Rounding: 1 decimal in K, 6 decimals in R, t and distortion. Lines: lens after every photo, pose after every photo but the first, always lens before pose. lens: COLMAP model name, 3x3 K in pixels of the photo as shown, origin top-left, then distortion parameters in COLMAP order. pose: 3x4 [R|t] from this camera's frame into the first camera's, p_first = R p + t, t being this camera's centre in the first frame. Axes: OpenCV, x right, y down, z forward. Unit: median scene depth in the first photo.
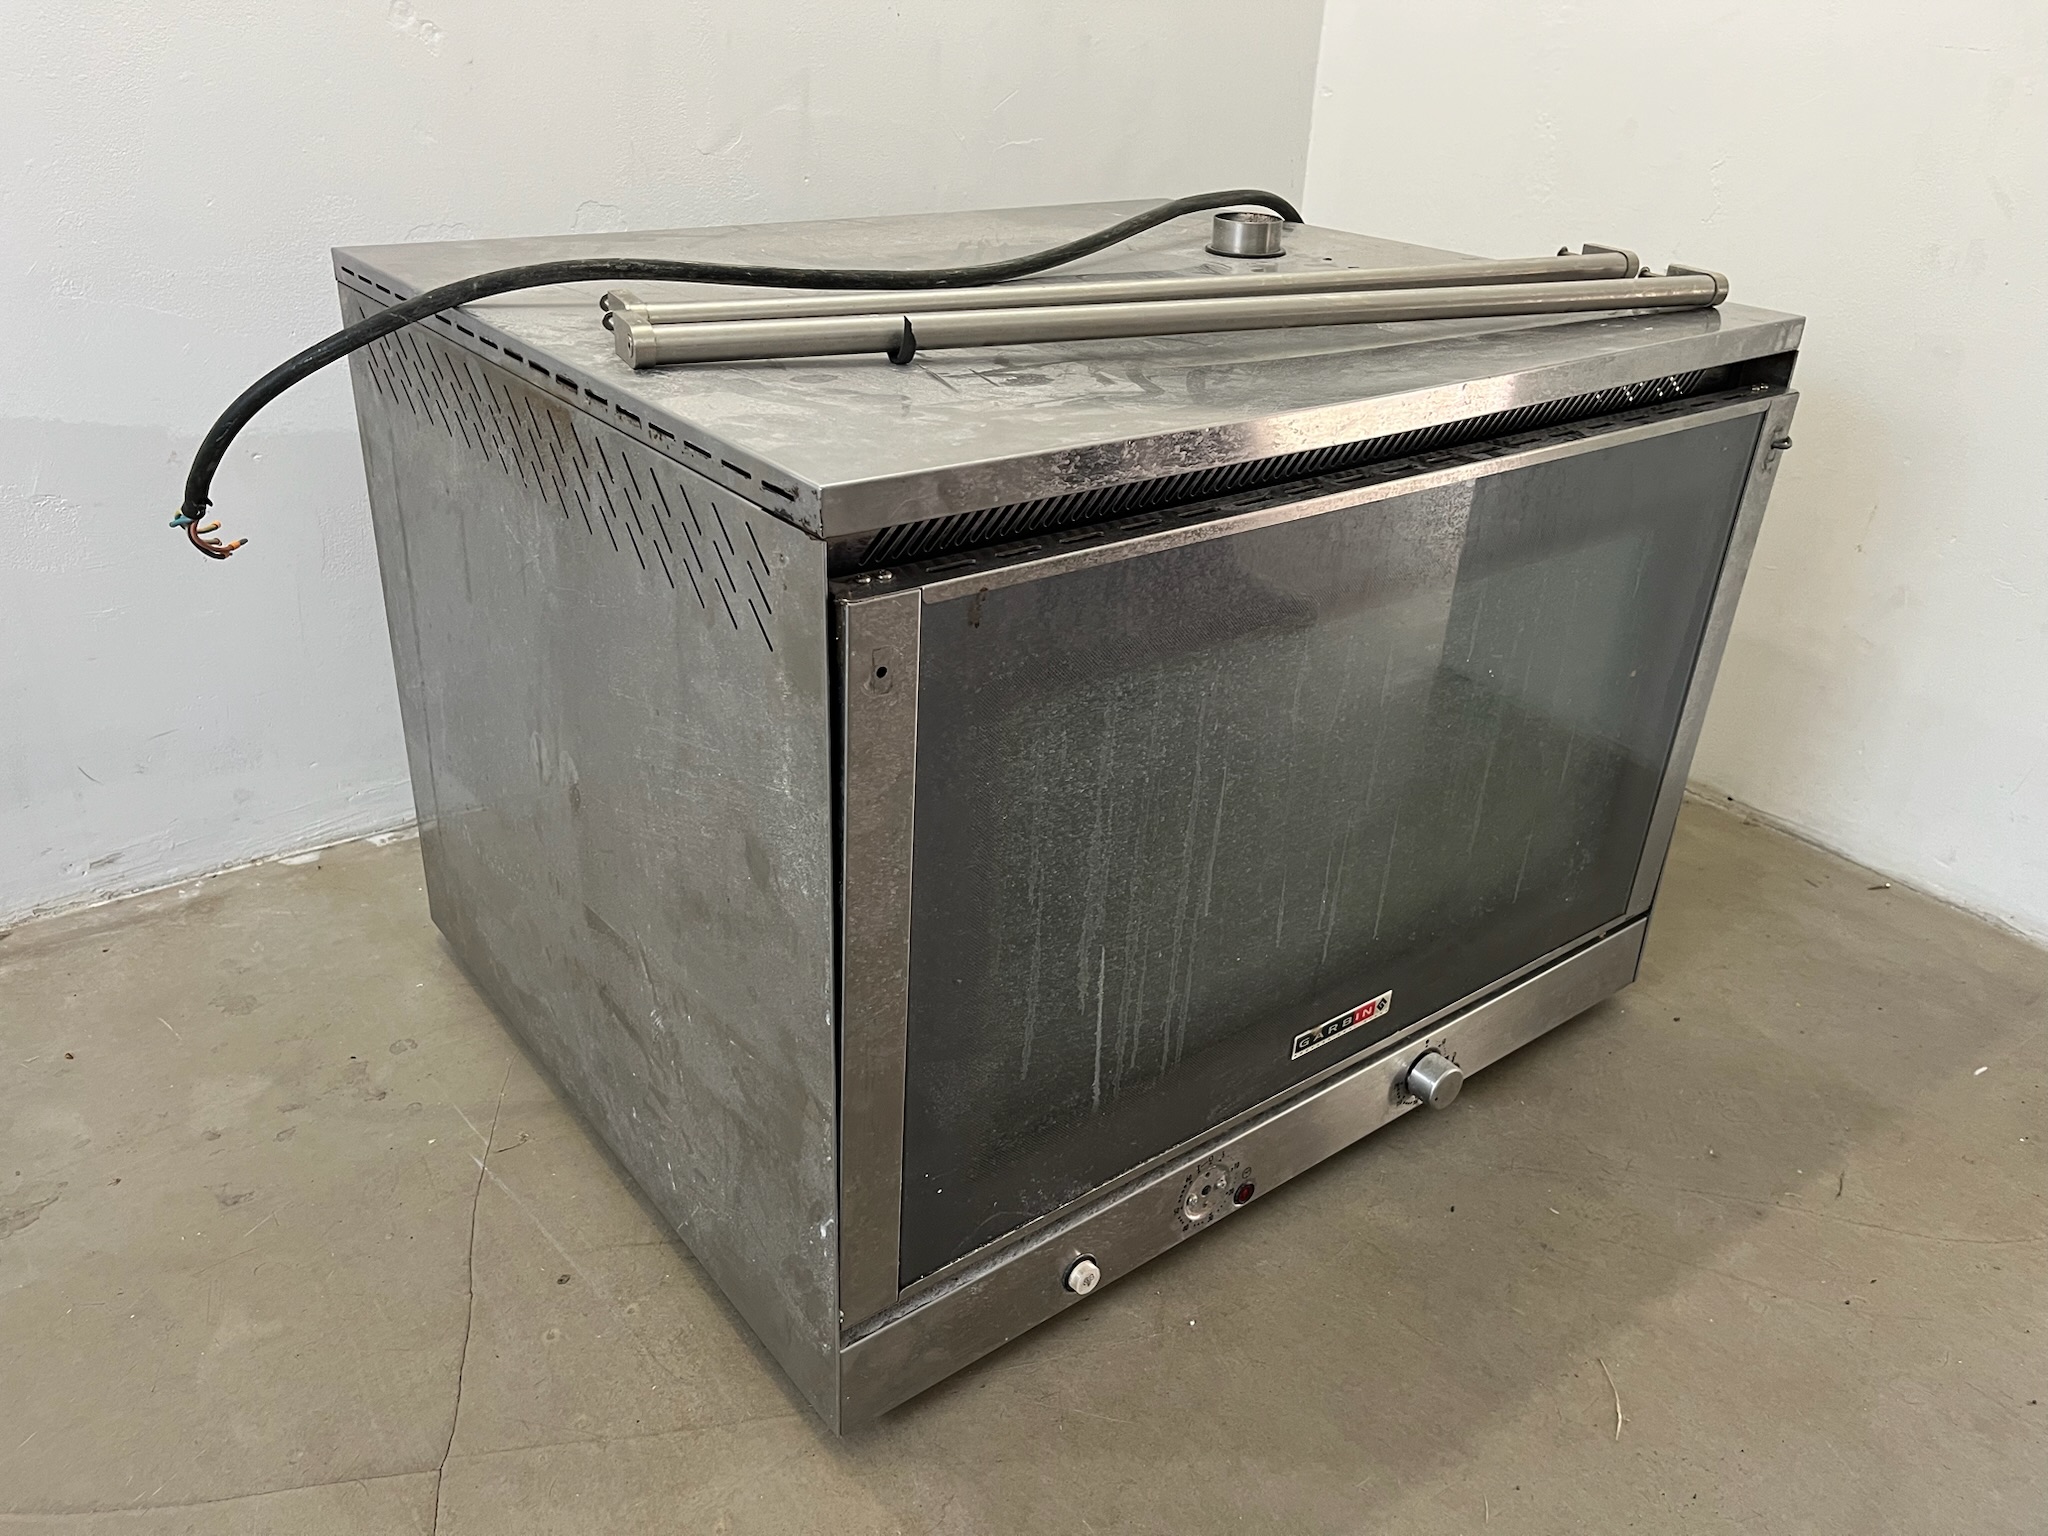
lens RADIAL K [[1570.7, 0, 1024.0], [0, 1570.7, 768.0], [0, 0, 1]] dist [0.061174, -0.087824]
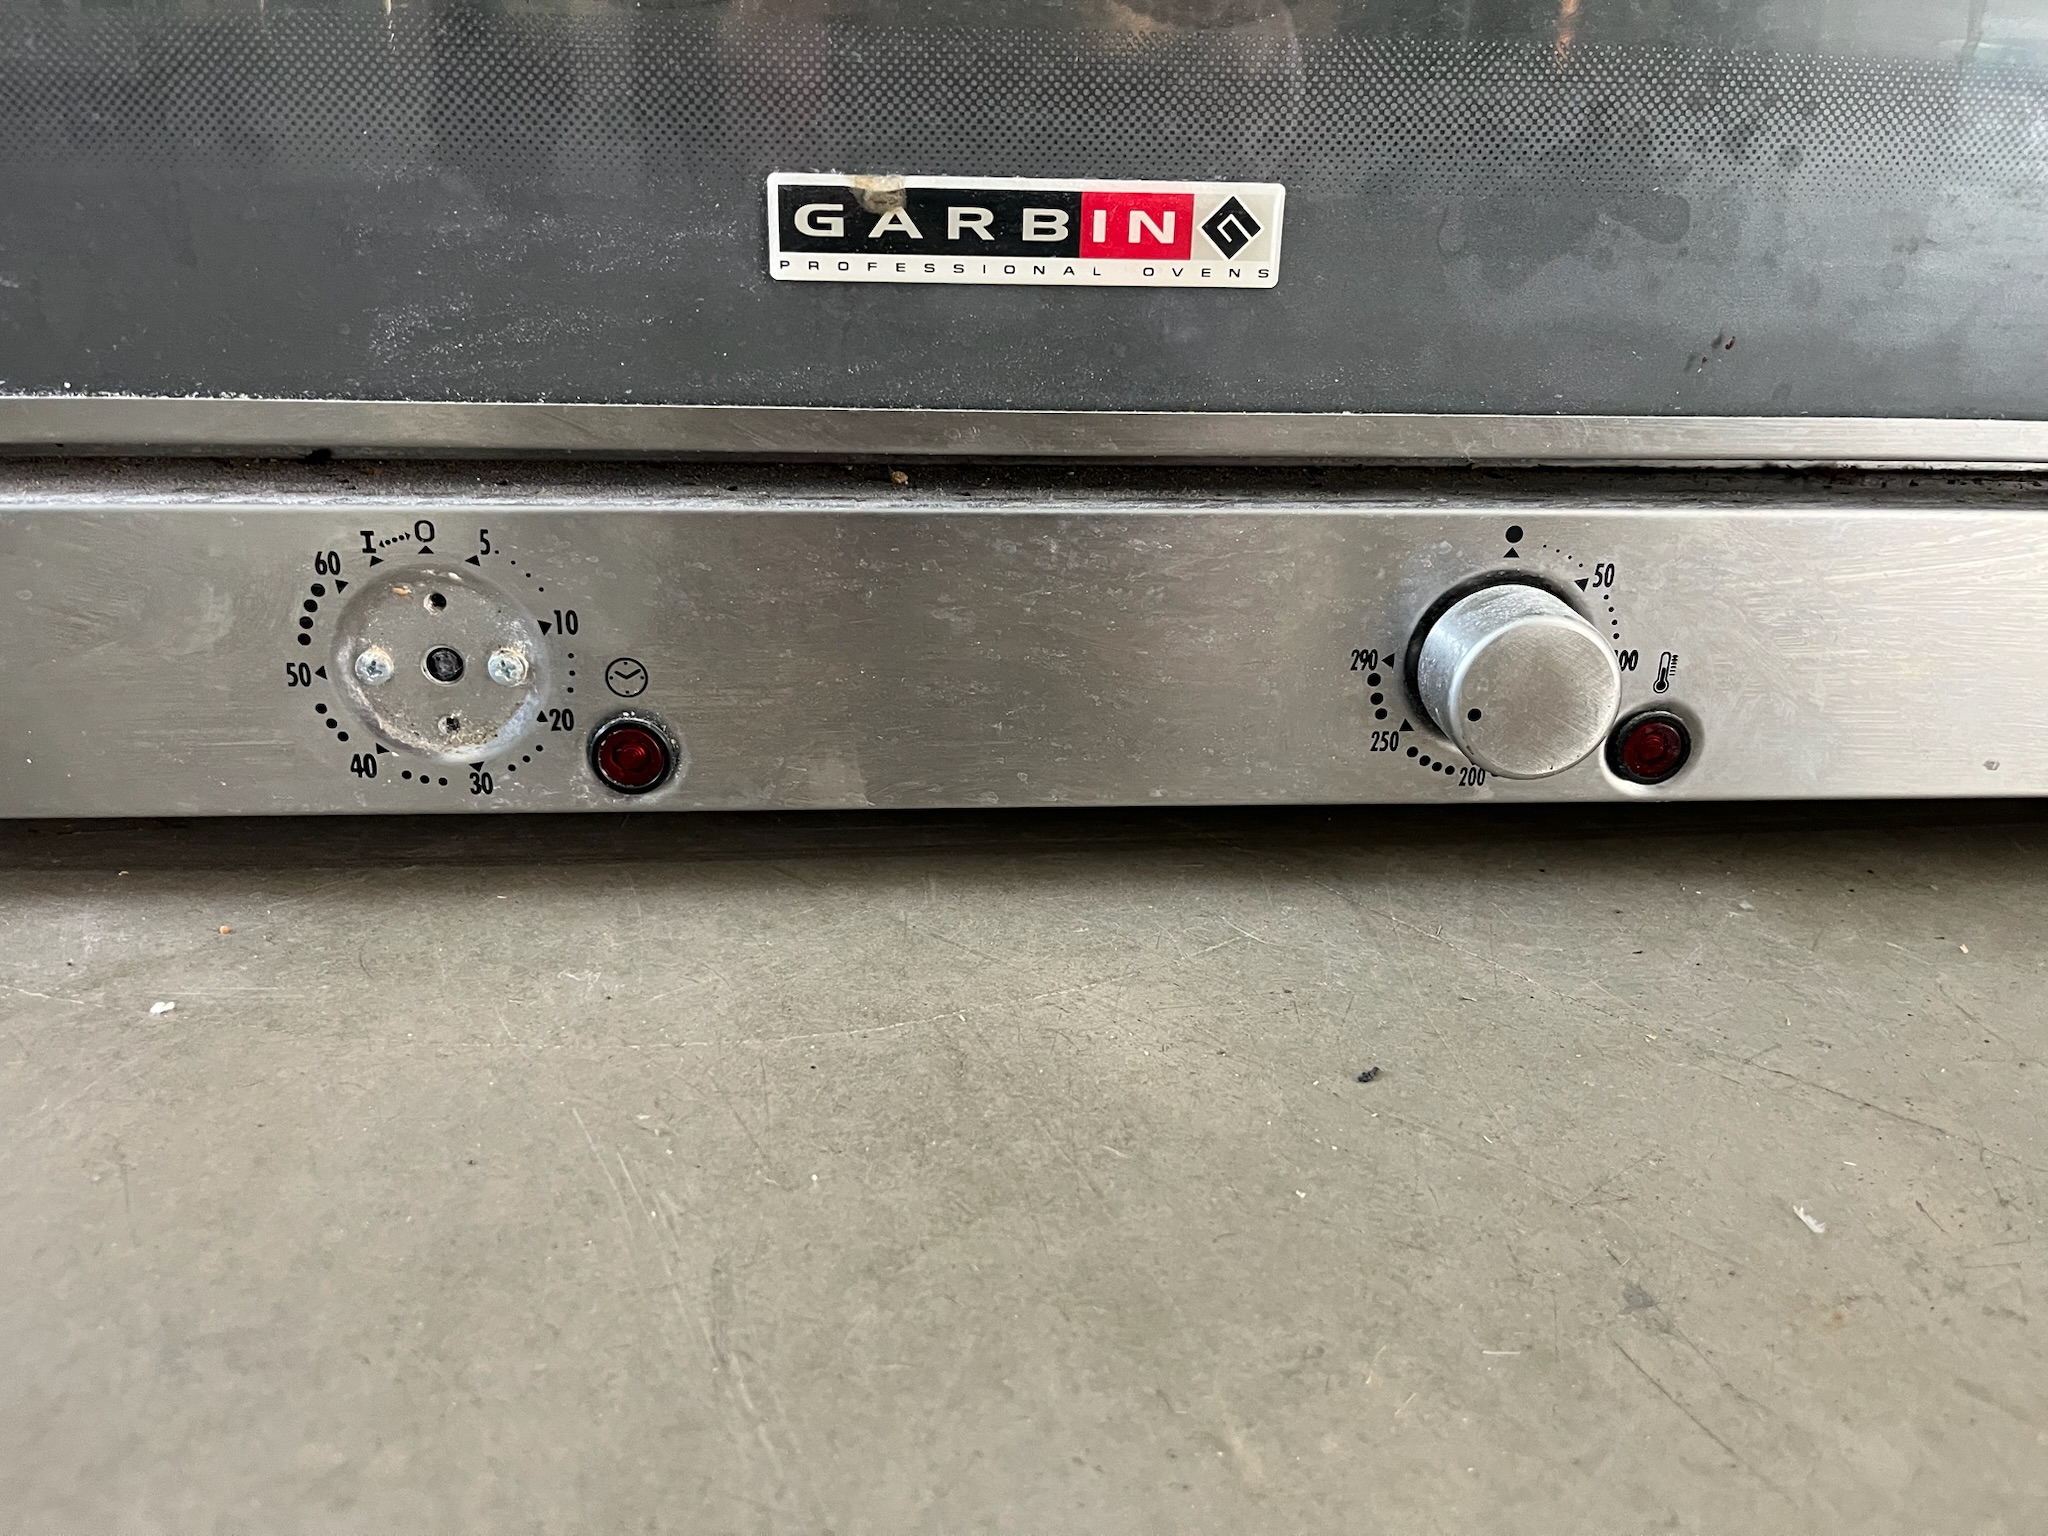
lens RADIAL K [[1570.7, 0, 1024.0], [0, 1570.7, 768.0], [0, 0, 1]] dist [0.061174, -0.087824]
pose [[0.827088, 0.182027, -0.531782, 0.399447], [-0.244349, 0.968472, -0.048535, 0.291411], [0.506181, 0.170083, 0.845489, 0.849821]]
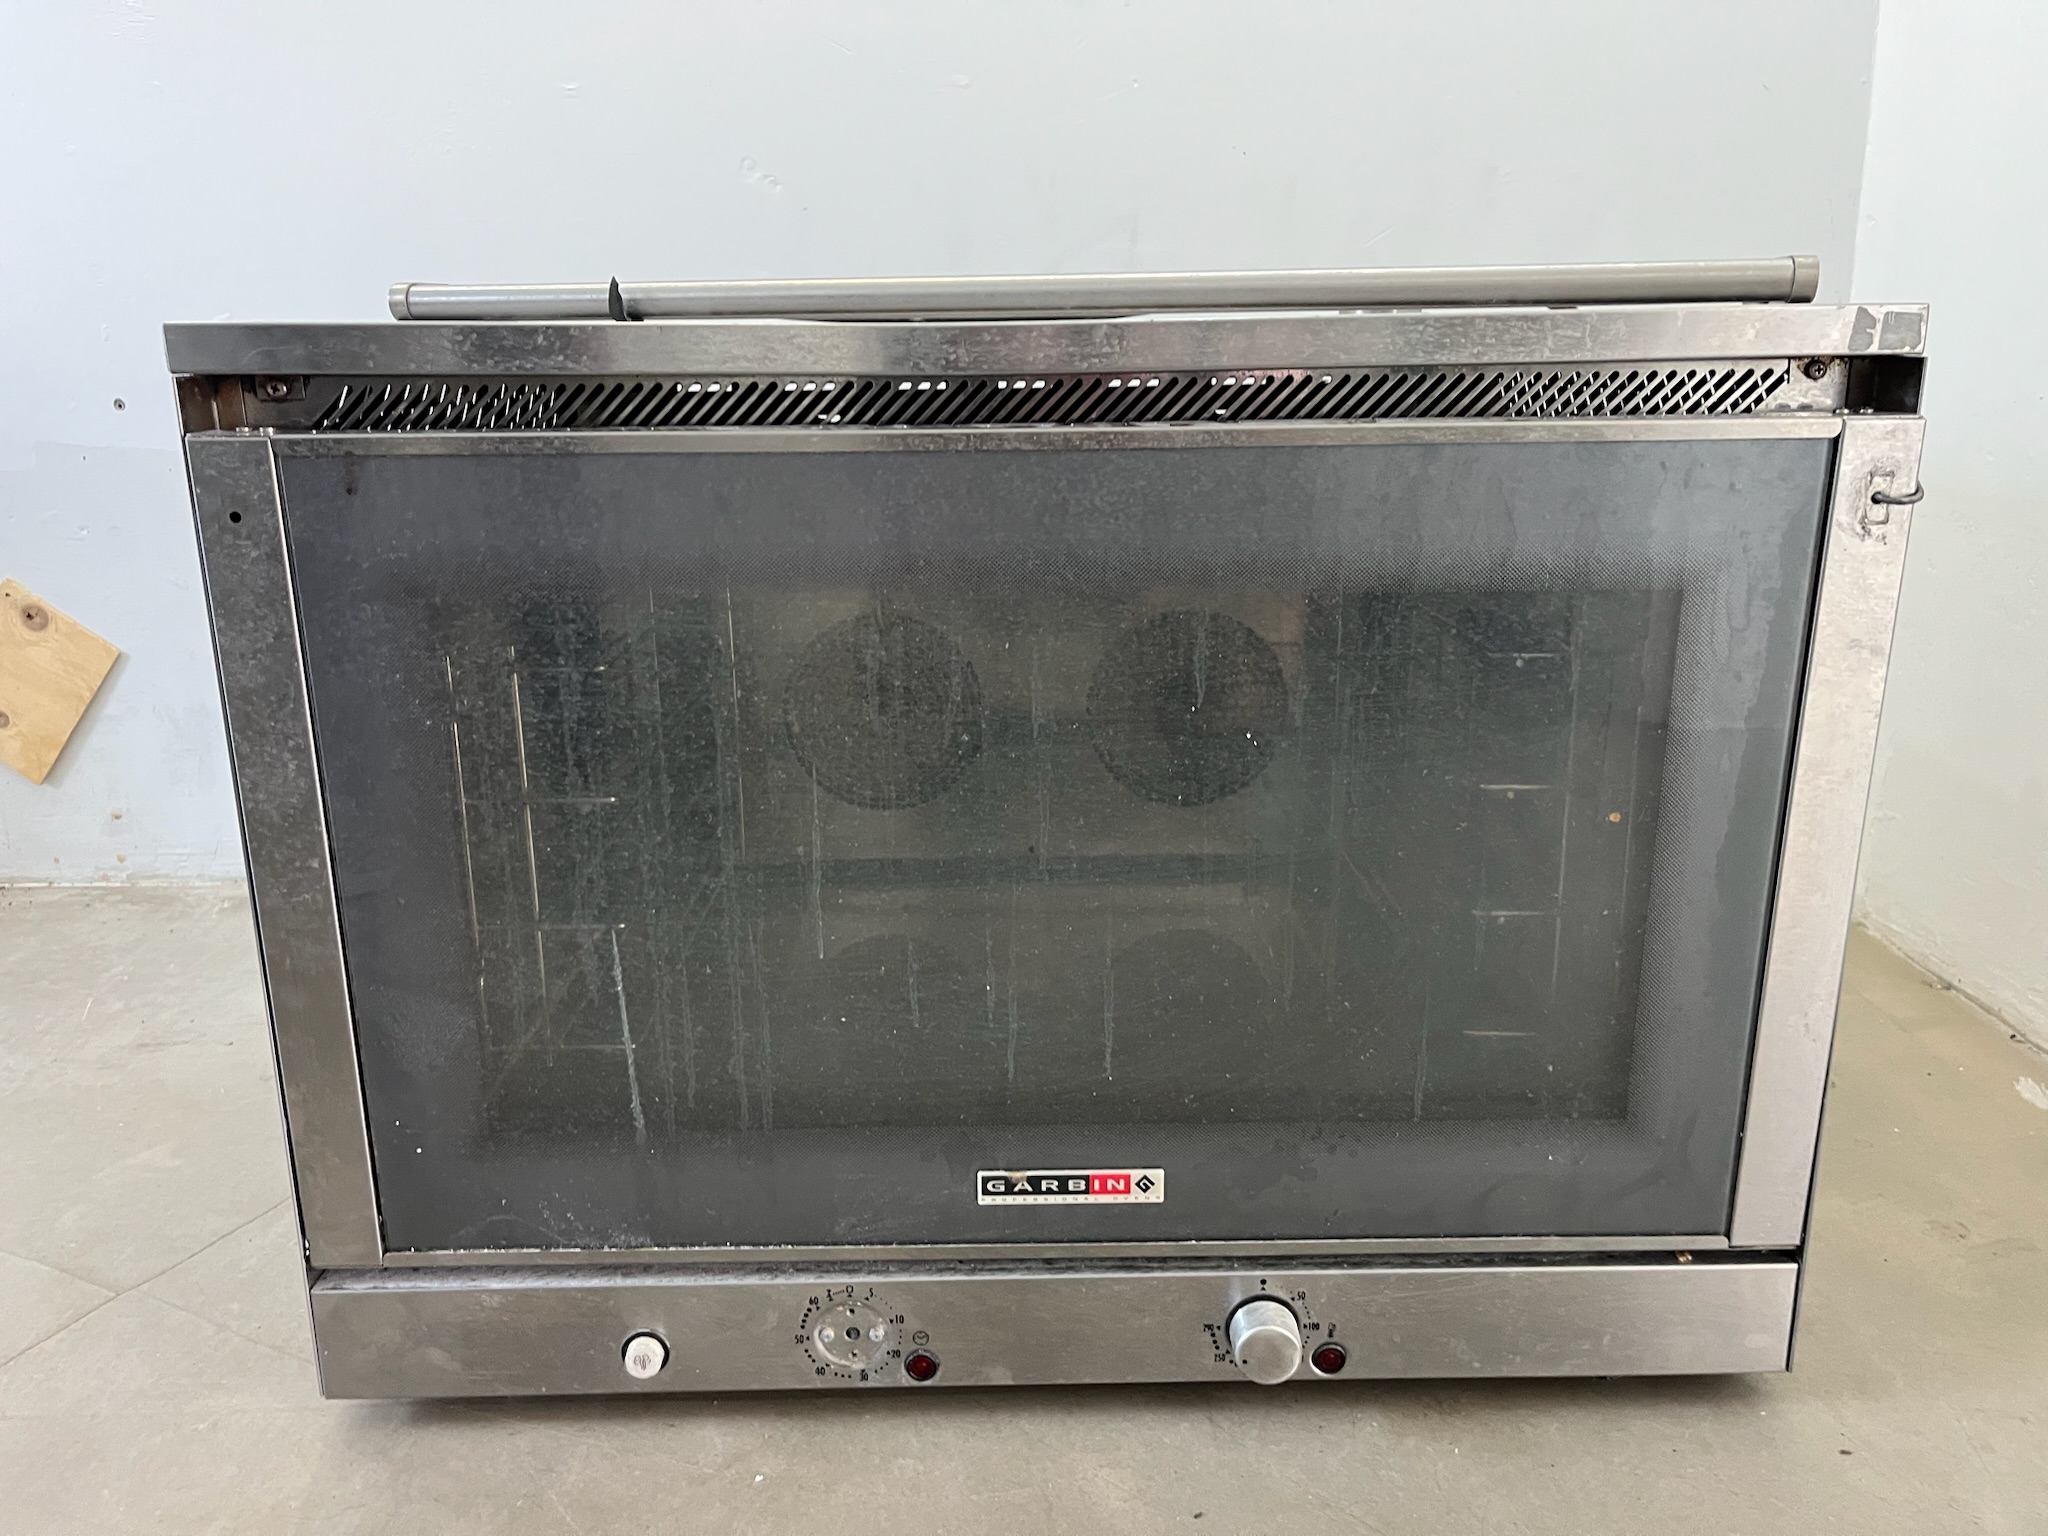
lens RADIAL K [[1570.7, 0, 1024.0], [0, 1570.7, 768.0], [0, 0, 1]] dist [0.061174, -0.087824]
pose [[0.790821, 0.114551, -0.601233, 0.677050], [-0.236382, 0.963273, -0.127392, 0.075623], [0.564559, 0.242864, 0.788854, 0.362663]]
